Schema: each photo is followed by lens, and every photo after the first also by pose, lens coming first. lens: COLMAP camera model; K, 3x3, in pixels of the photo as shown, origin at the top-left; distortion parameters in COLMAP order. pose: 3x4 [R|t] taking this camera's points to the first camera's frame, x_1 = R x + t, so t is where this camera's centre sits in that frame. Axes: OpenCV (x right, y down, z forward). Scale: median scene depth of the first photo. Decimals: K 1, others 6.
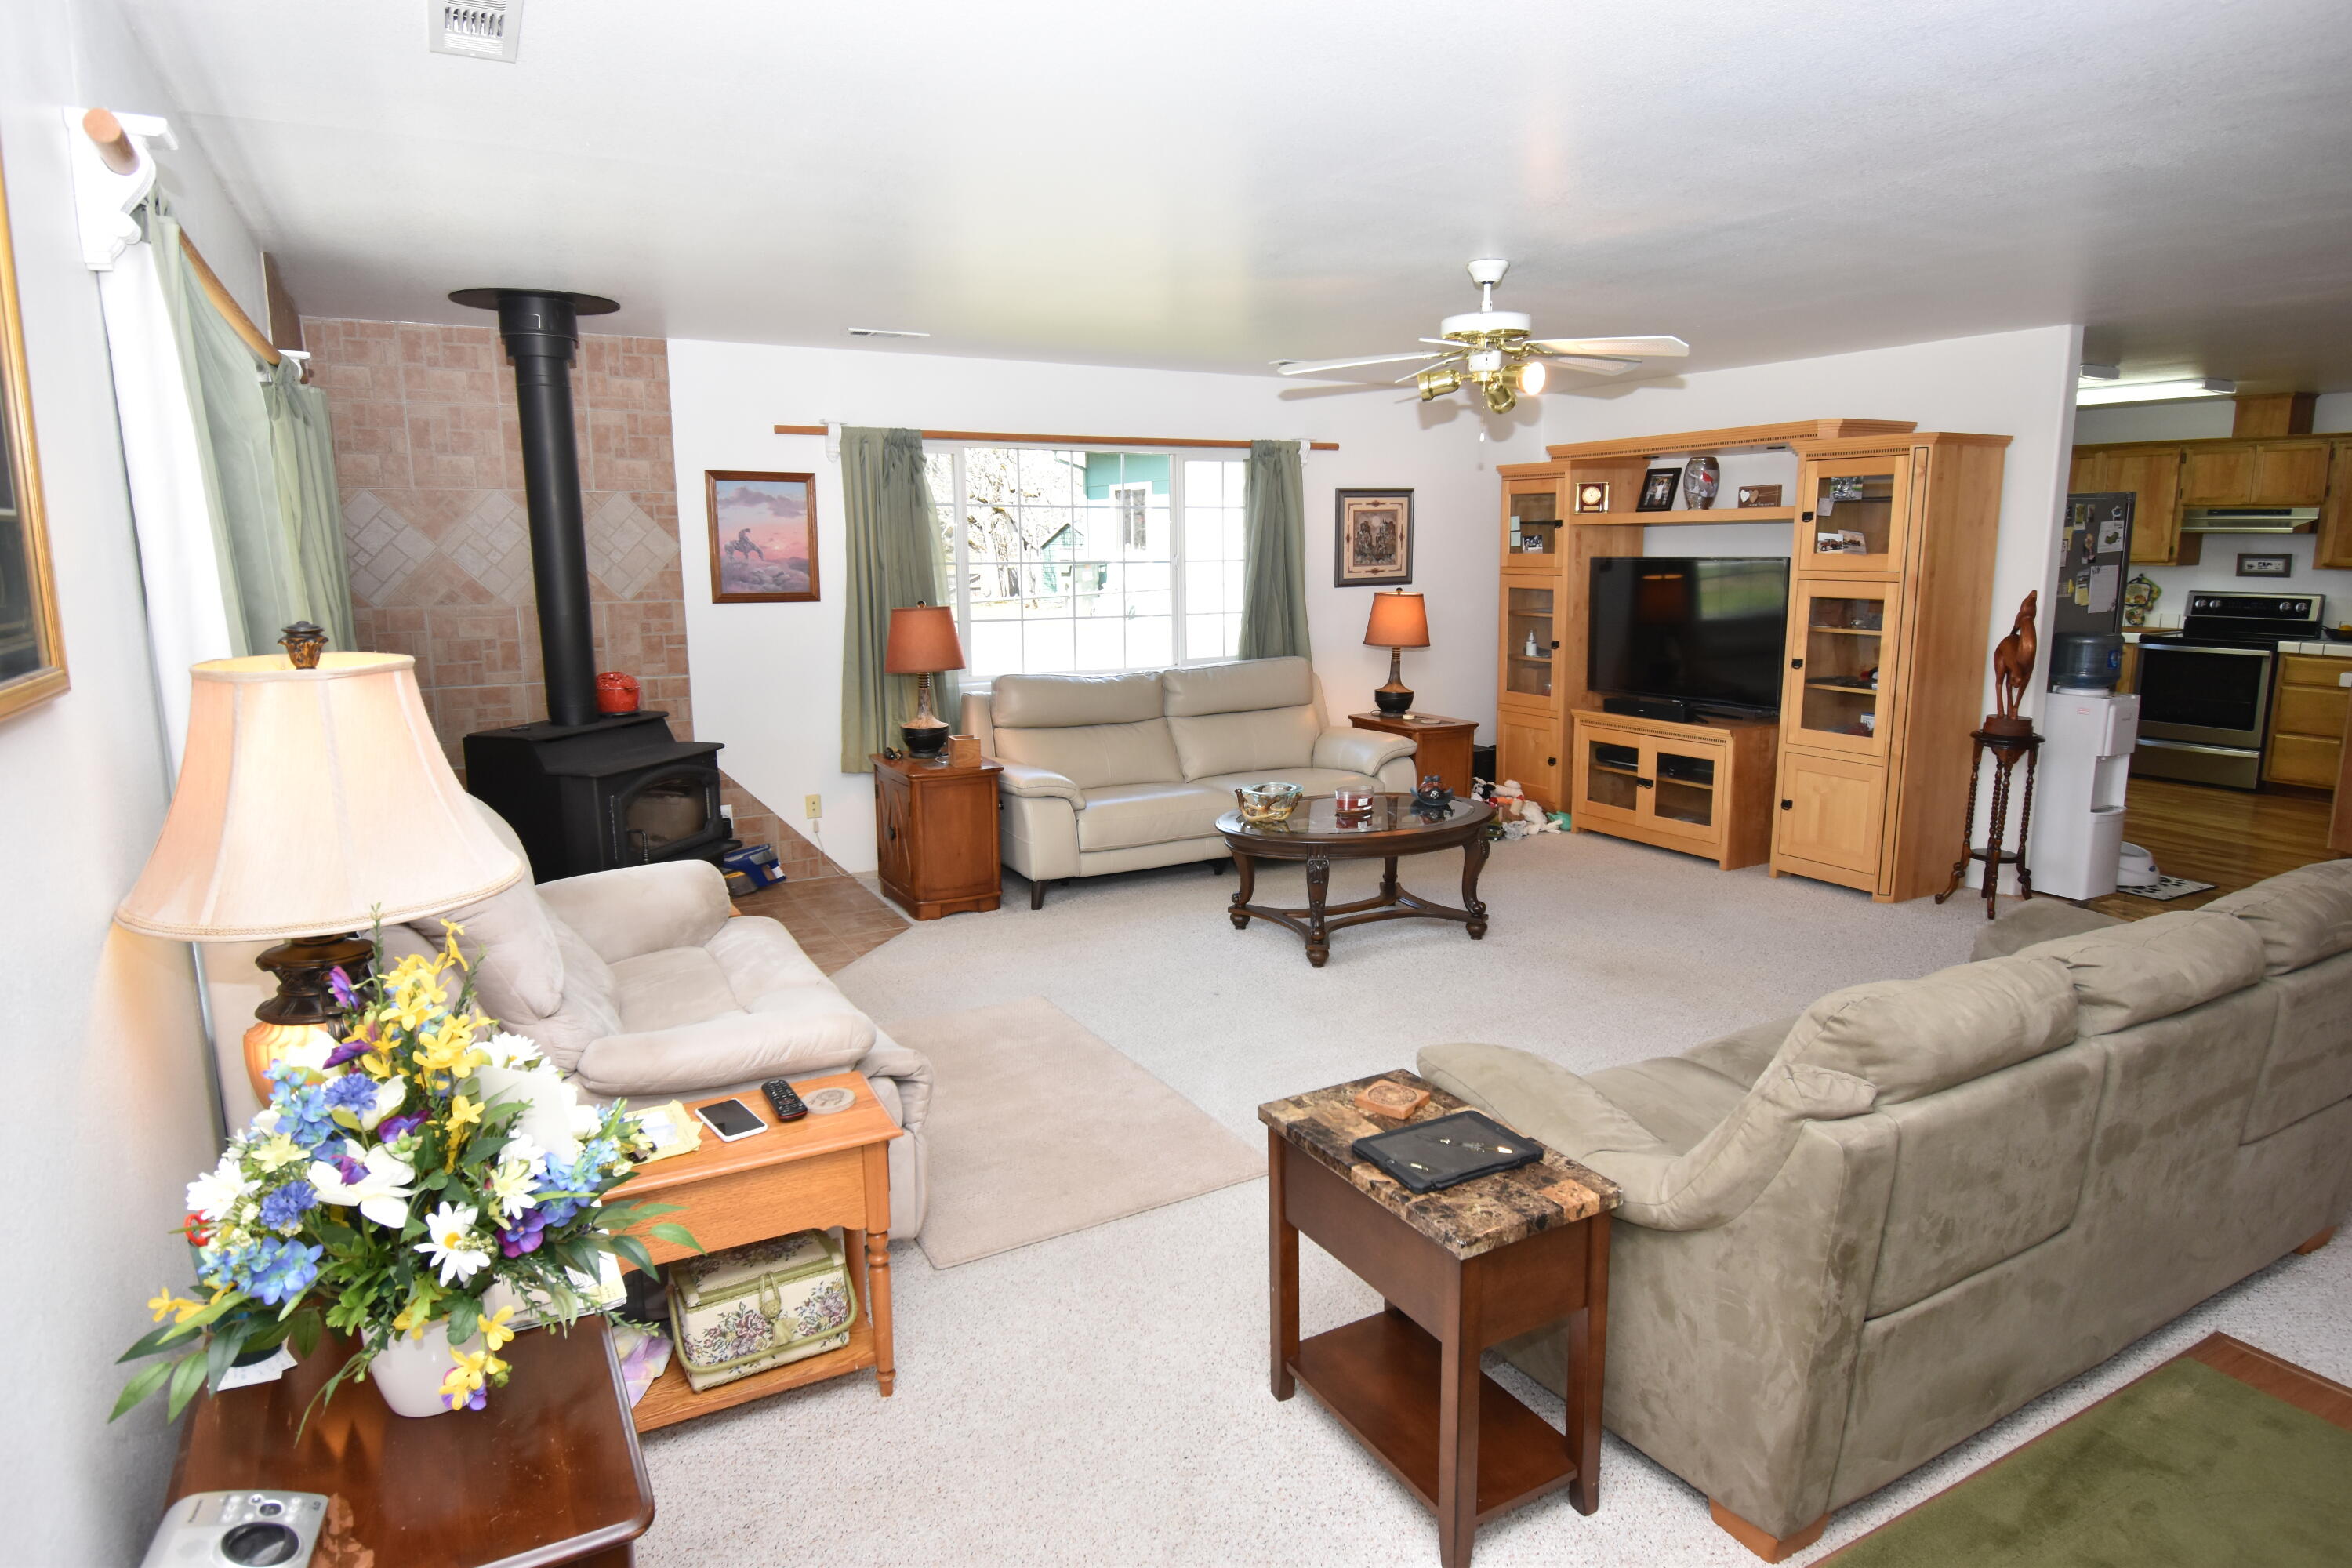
lens RADIAL K [[1334.6, 0, 1176.0], [0, 1334.6, 784.0], [0, 0, 1]] dist [0.028891, 0.000216]
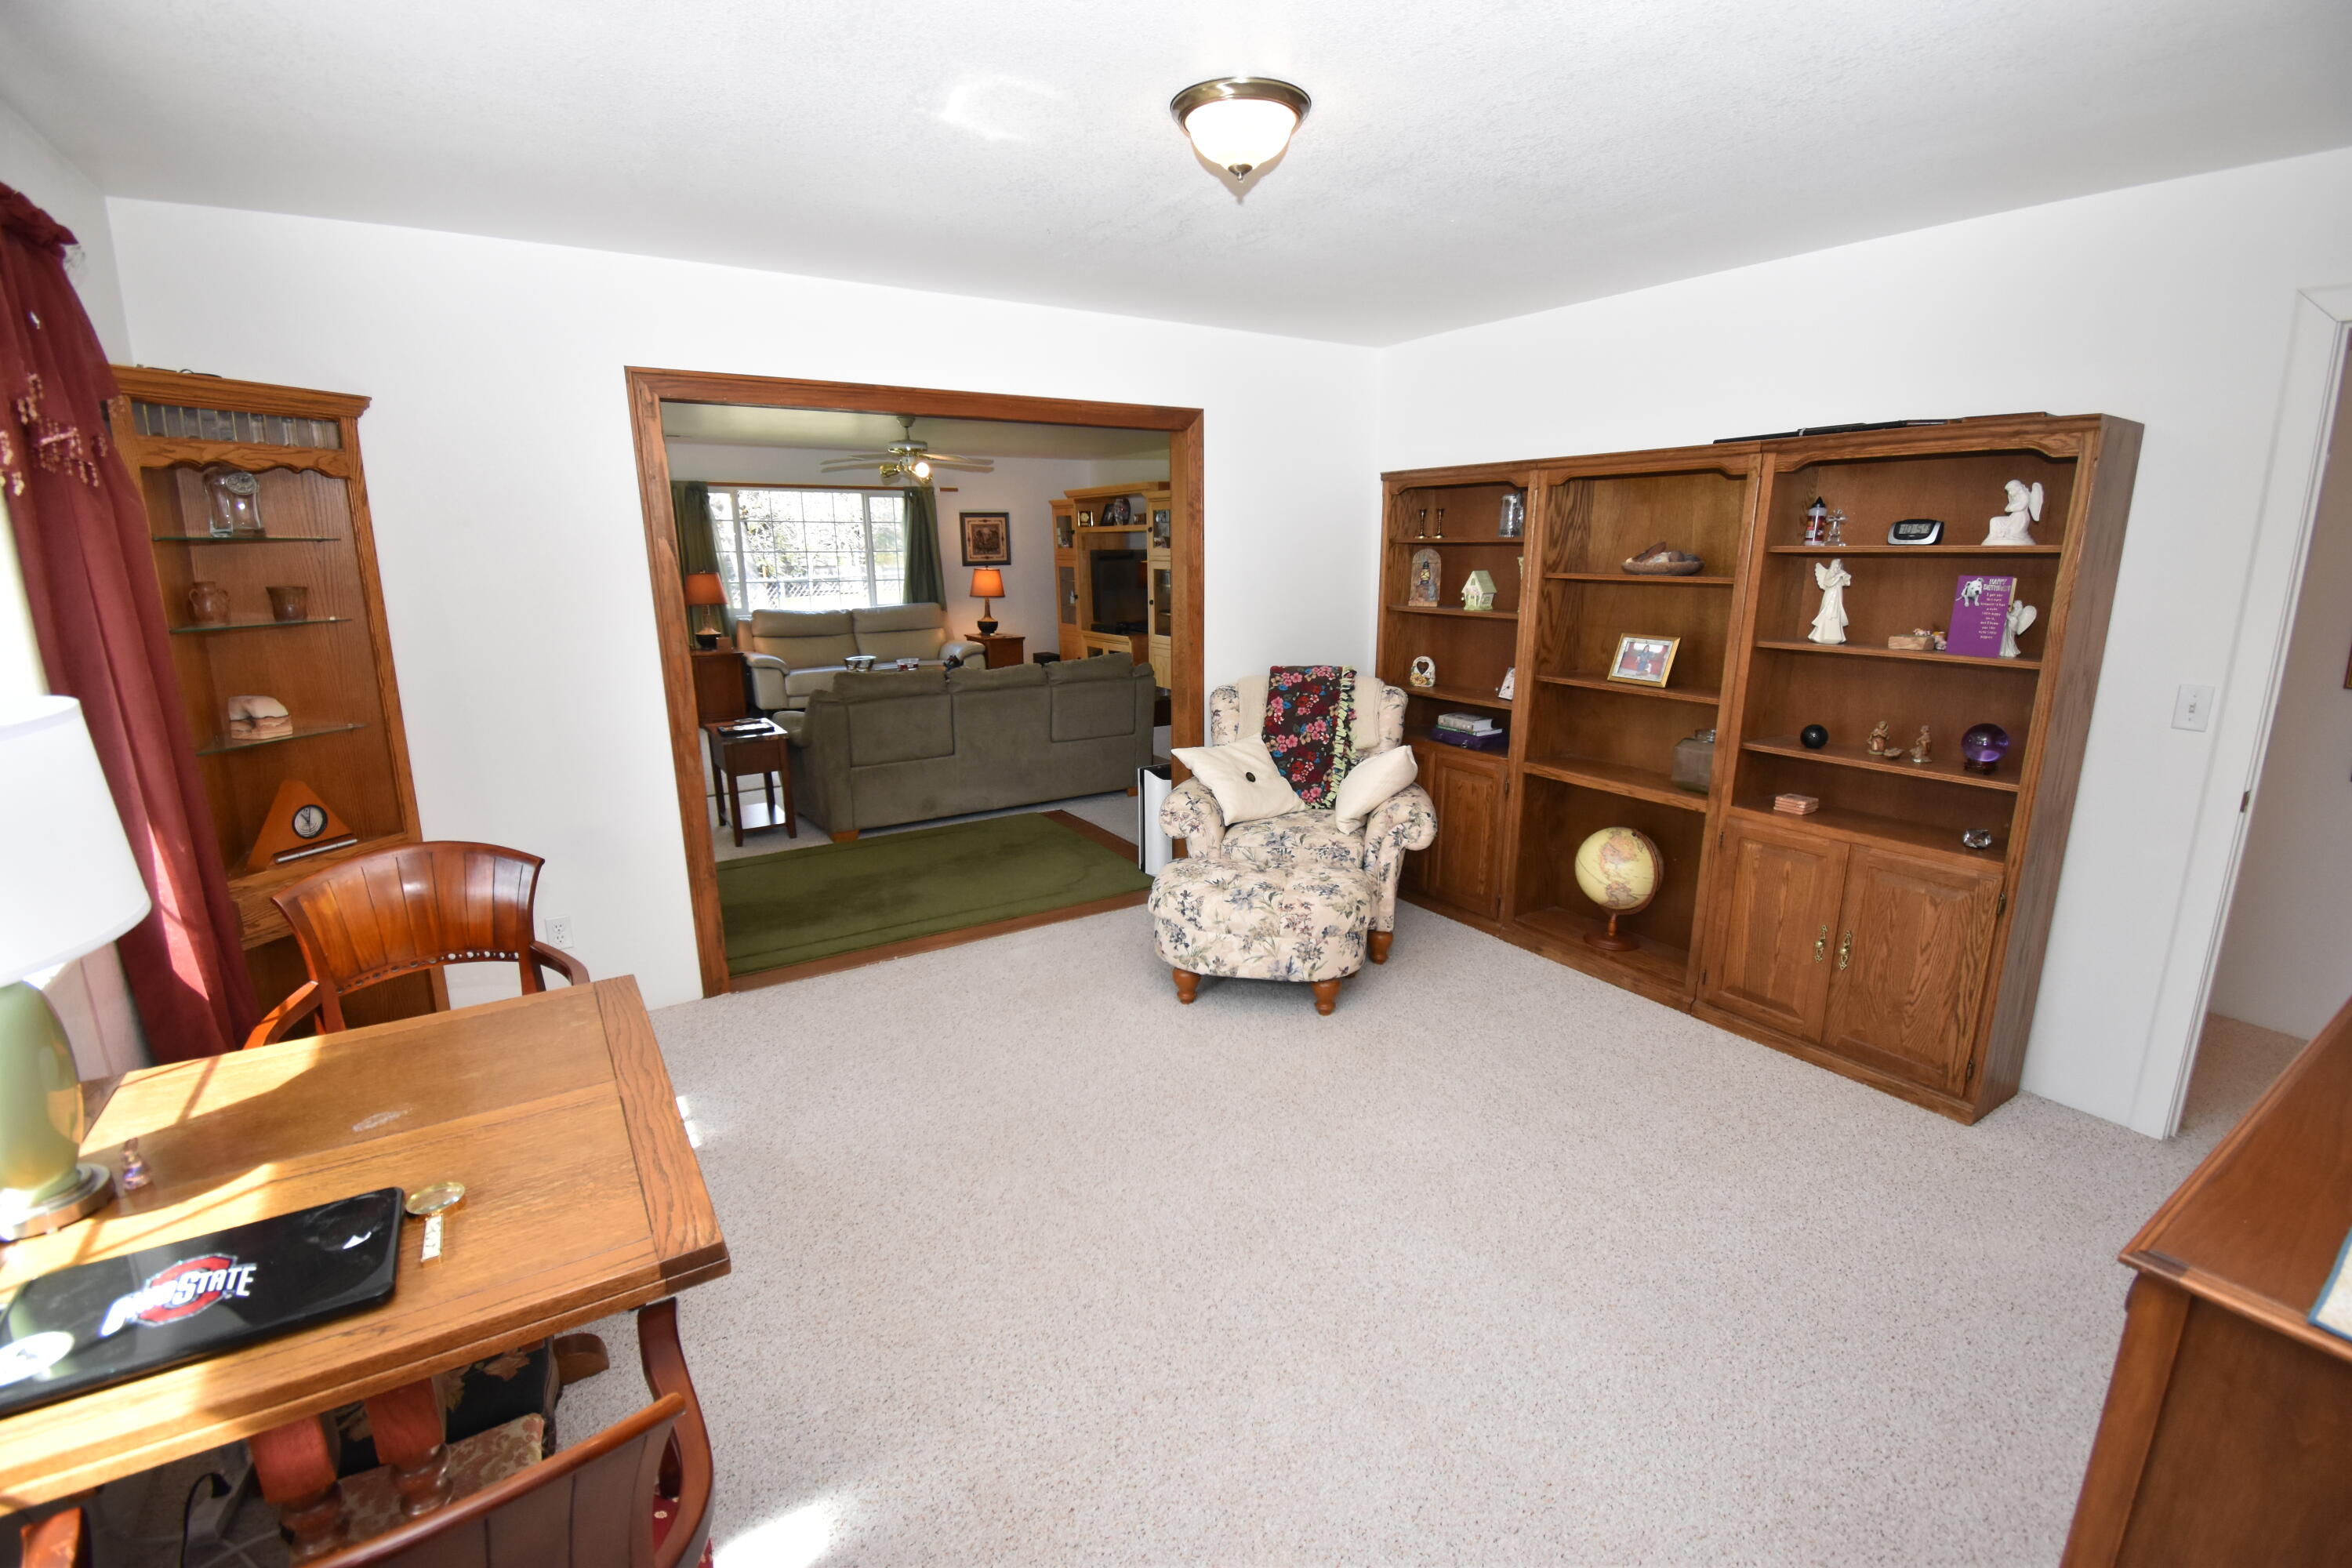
lens RADIAL K [[1024.9, 0, 1176.2], [0, 1024.9, 779.1], [0, 0, 1]] dist [0.031671, -0.026107]
pose [[0.997761, -0.013095, 0.065586, 0.367293], [0.010143, 0.998929, 0.045146, 0.099957], [-0.066107, -0.044380, 0.996825, -0.524630]]
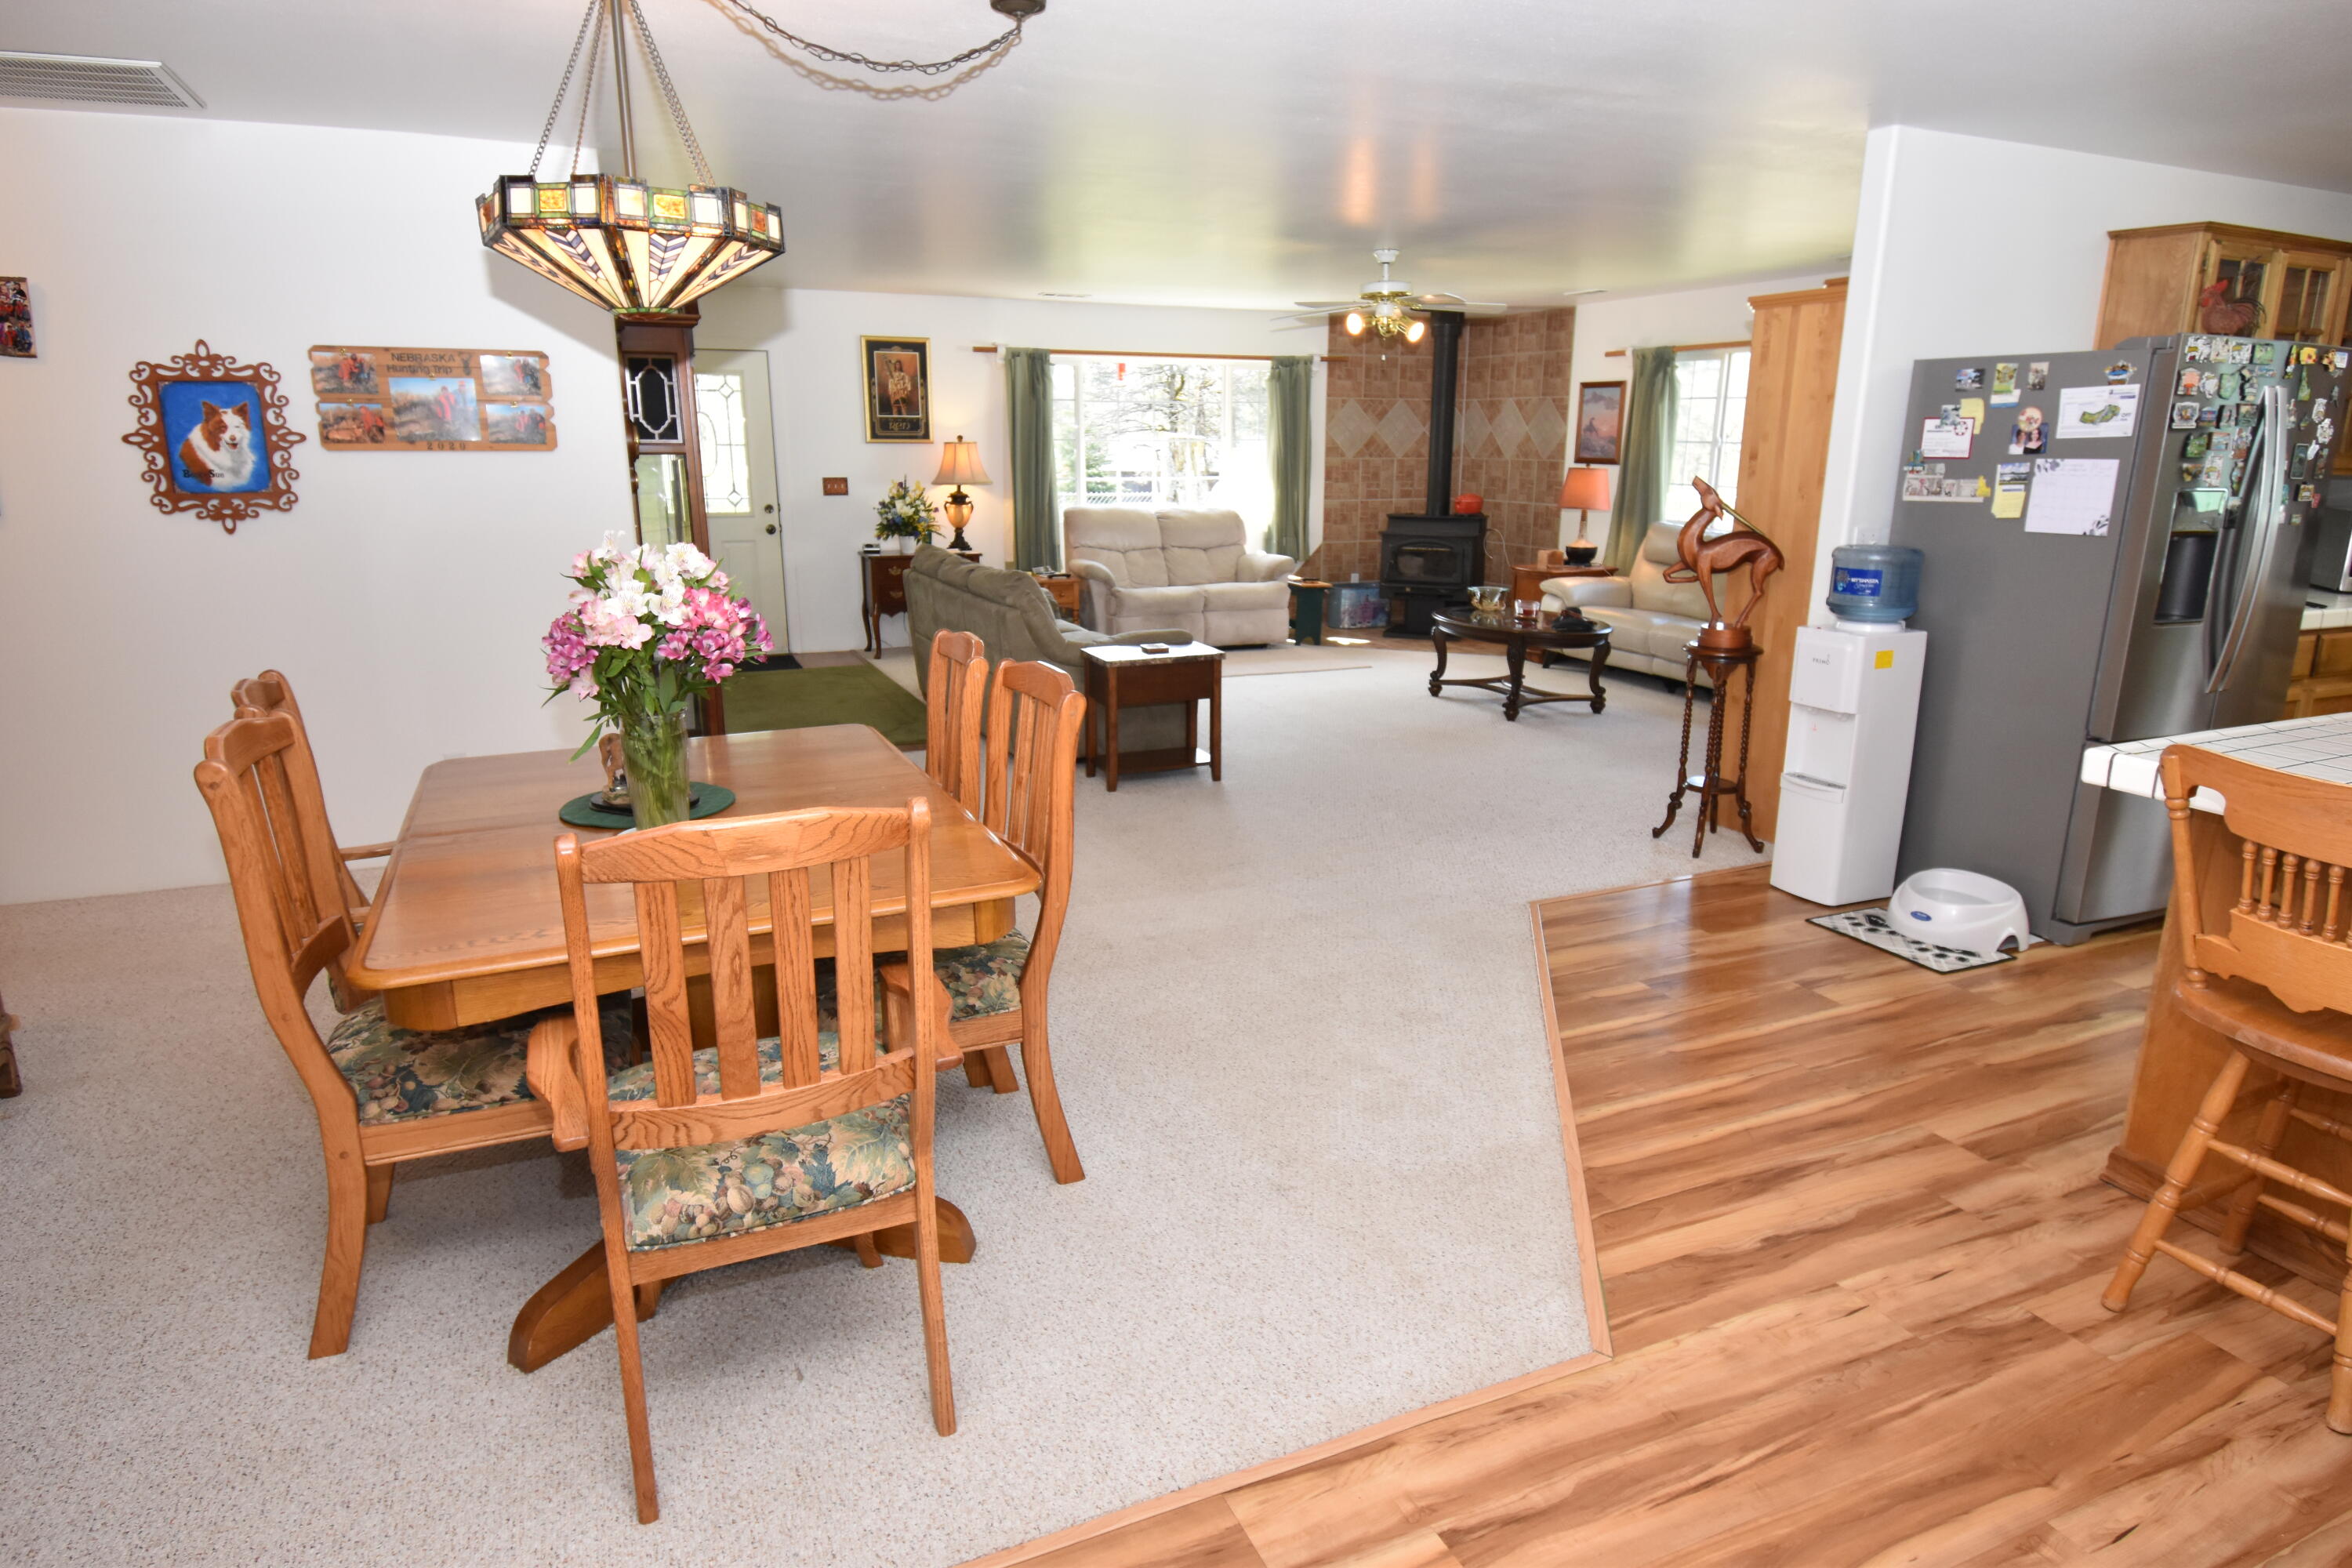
lens RADIAL K [[1334.6, 0, 1176.0], [0, 1334.6, 784.0], [0, 0, 1]] dist [0.028891, 0.000216]
pose [[-0.078025, 0.254599, -0.963894, 1.334264], [-0.187276, 0.945887, 0.265003, -0.099404], [0.979204, 0.201191, -0.026123, 0.596744]]
